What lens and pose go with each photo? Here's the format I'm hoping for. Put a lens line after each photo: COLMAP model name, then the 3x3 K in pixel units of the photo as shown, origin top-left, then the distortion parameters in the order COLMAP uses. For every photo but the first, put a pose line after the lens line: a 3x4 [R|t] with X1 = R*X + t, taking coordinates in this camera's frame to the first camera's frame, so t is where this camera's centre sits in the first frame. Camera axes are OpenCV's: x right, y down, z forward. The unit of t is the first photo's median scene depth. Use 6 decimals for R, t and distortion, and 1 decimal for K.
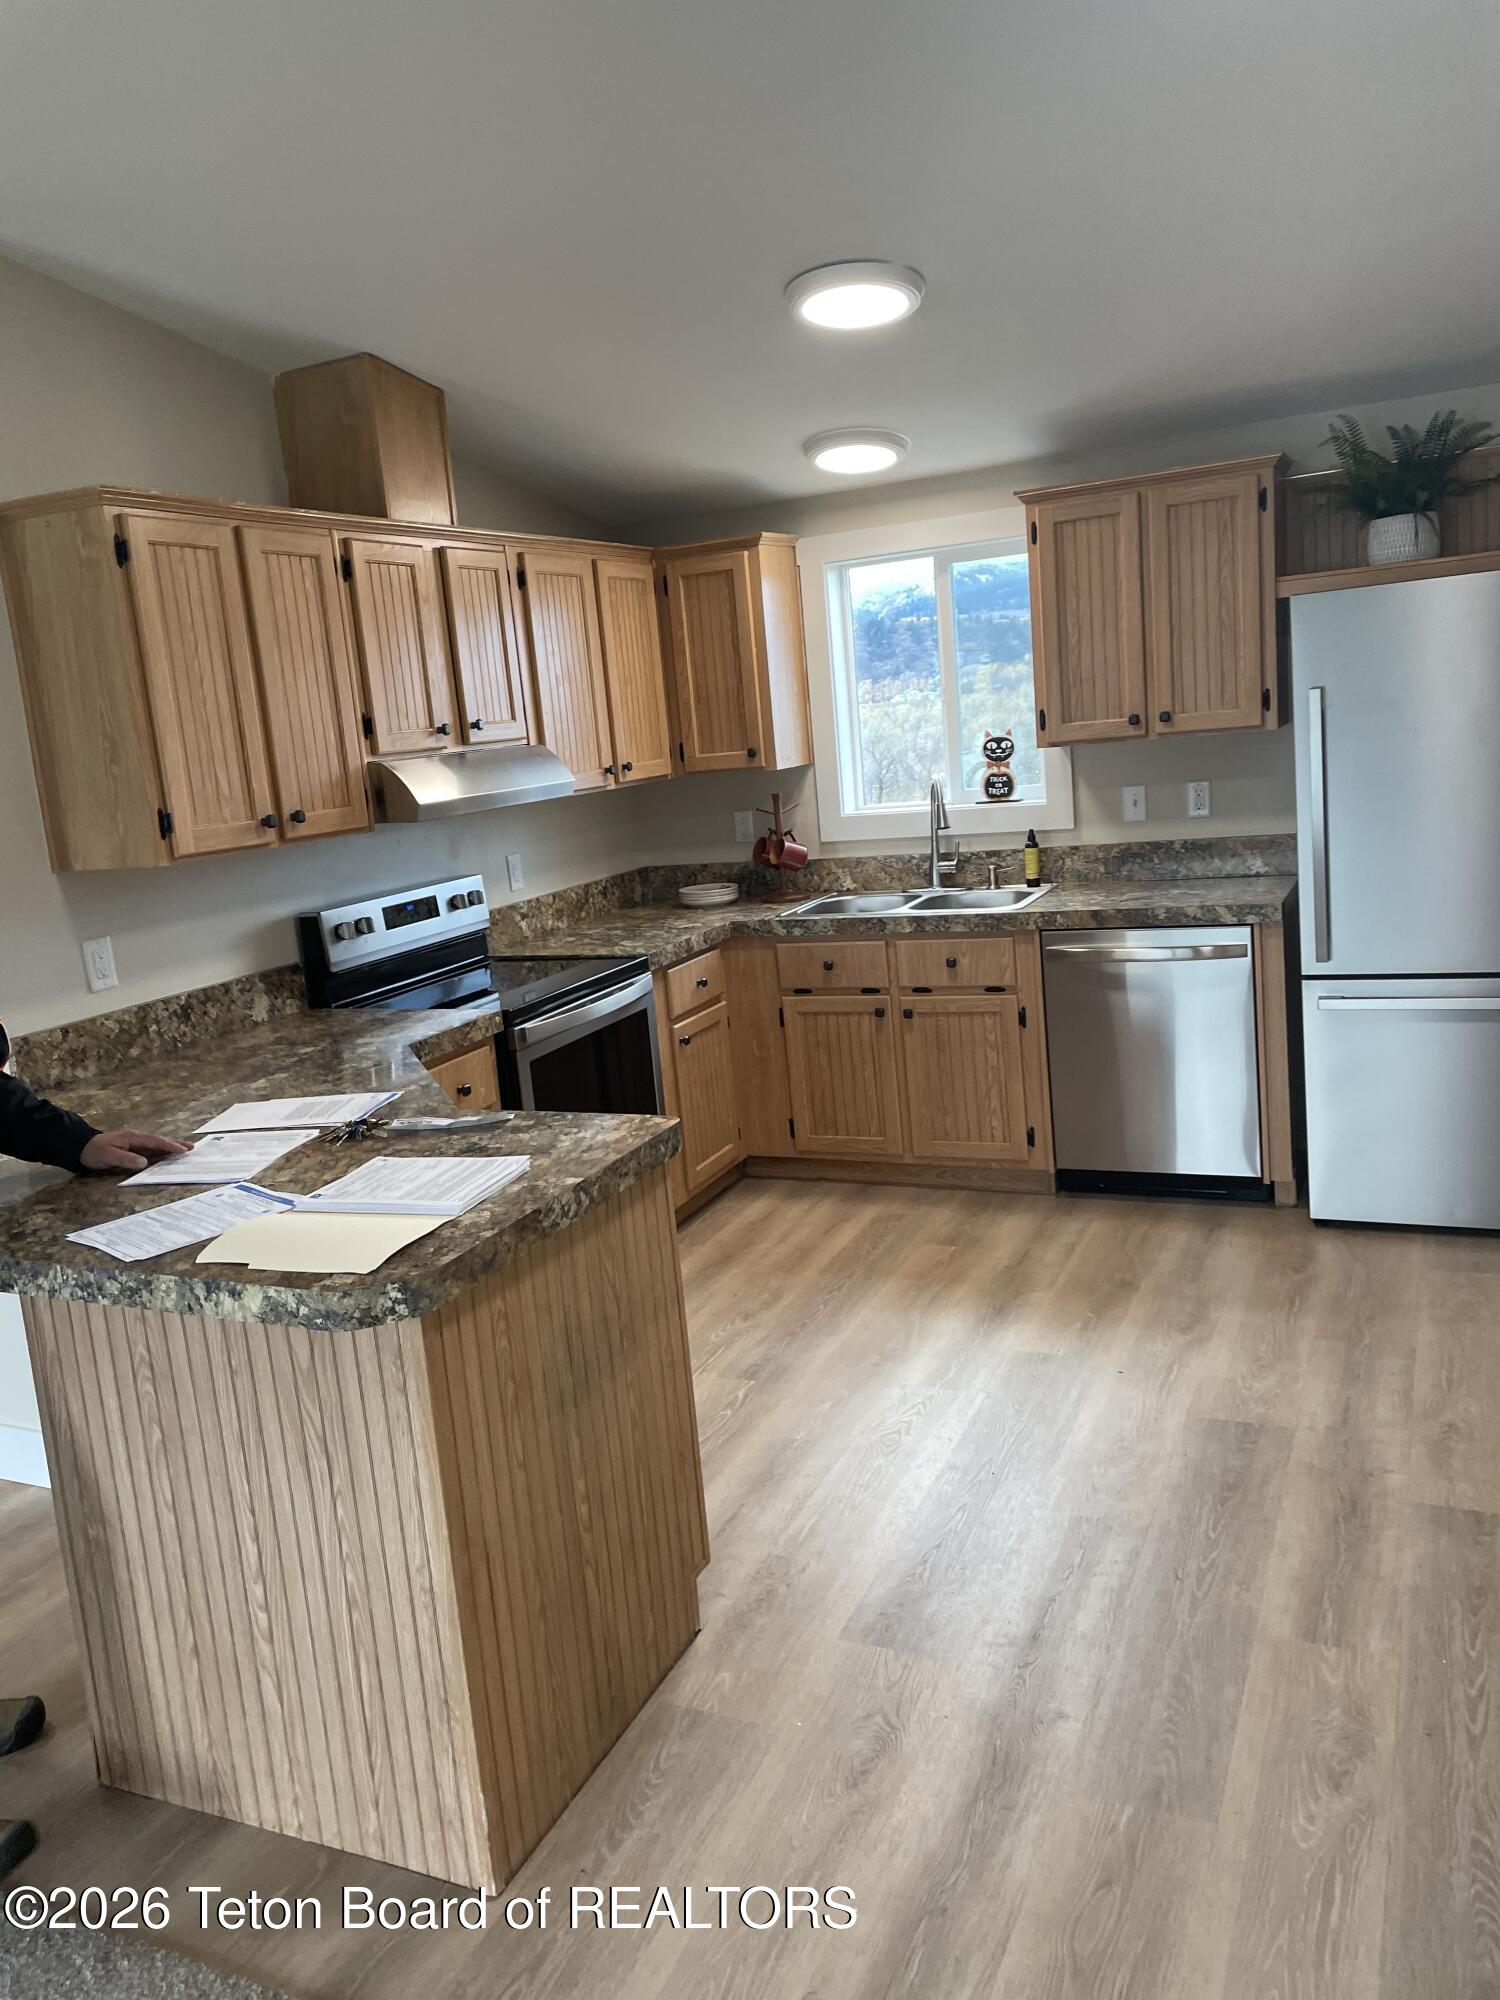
lens RADIAL K [[1509.4, 0, 748.8], [0, 1509.4, 999.5], [0, 0, 1]] dist [0.014424, -0.003084]
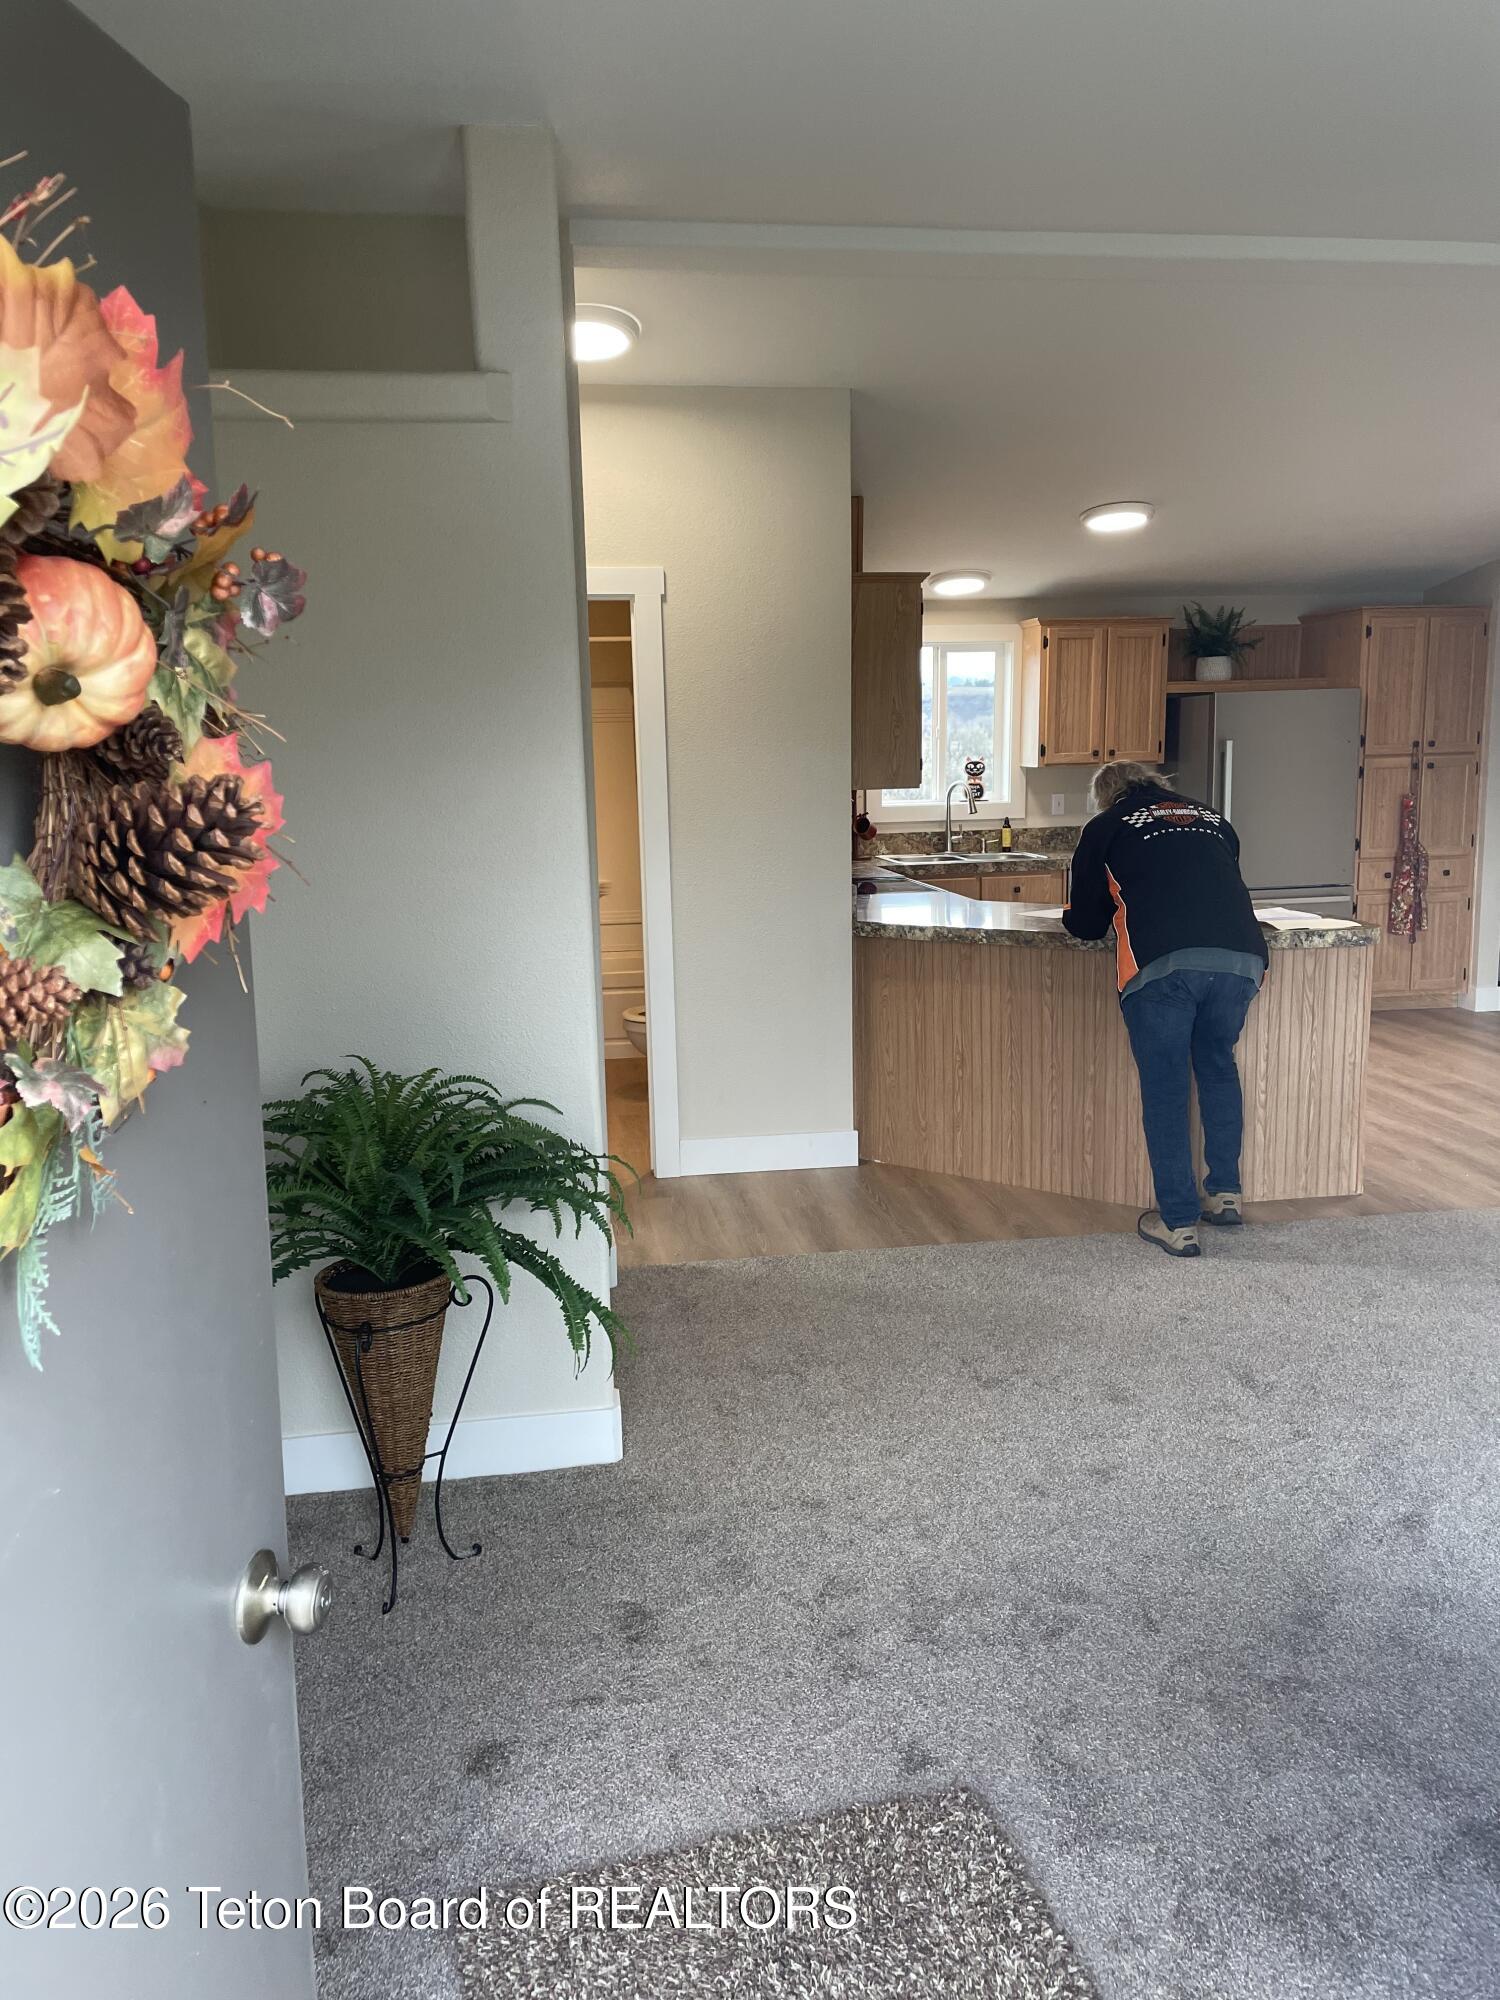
lens RADIAL K [[1509.4, 0, 750.5], [0, 1509.4, 996.2], [0, 0, 1]] dist [0.014424, -0.003084]
pose [[0.829224, -0.021197, 0.558514, -1.064048], [0.051566, 0.997920, -0.038687, 0.145047], [-0.556532, 0.060881, 0.828592, -0.222914]]
